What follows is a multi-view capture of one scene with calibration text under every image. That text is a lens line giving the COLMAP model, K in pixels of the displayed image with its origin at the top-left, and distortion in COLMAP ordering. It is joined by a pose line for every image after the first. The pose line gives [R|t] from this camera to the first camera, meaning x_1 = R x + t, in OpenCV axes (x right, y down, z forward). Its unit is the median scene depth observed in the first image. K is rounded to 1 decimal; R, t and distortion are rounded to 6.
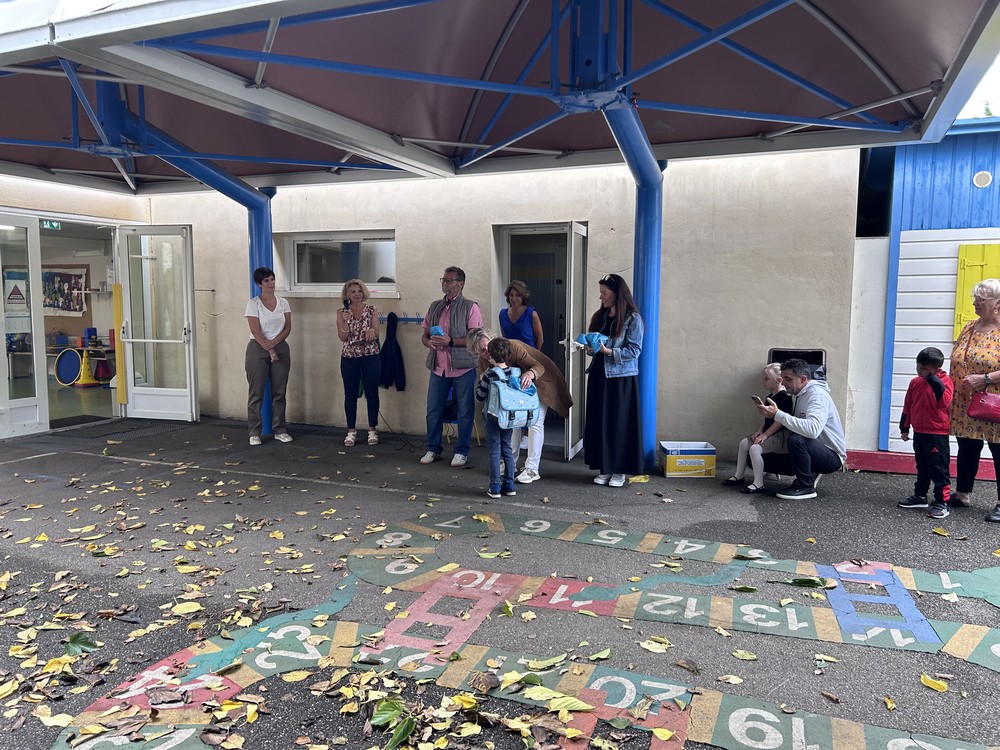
lens RADIAL K [[756.6, 0, 500.6], [0, 756.6, 377.1], [0, 0, 1]] dist [0.026410, -0.007129]
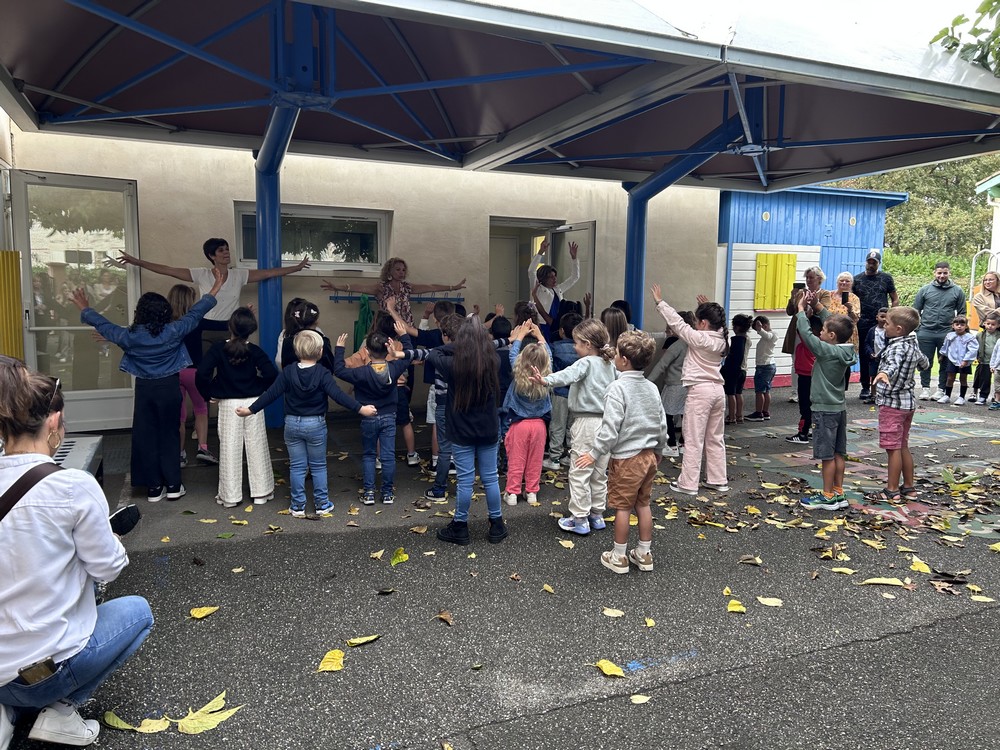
lens RADIAL K [[756.6, 0, 498.6], [0, 756.6, 375.4], [0, 0, 1]] dist [0.026410, -0.007129]
pose [[0.681644, -0.071335, 0.728199, -0.917890], [0.069443, 0.997051, 0.032668, 0.005537], [-0.728382, 0.028301, 0.684587, 0.219302]]
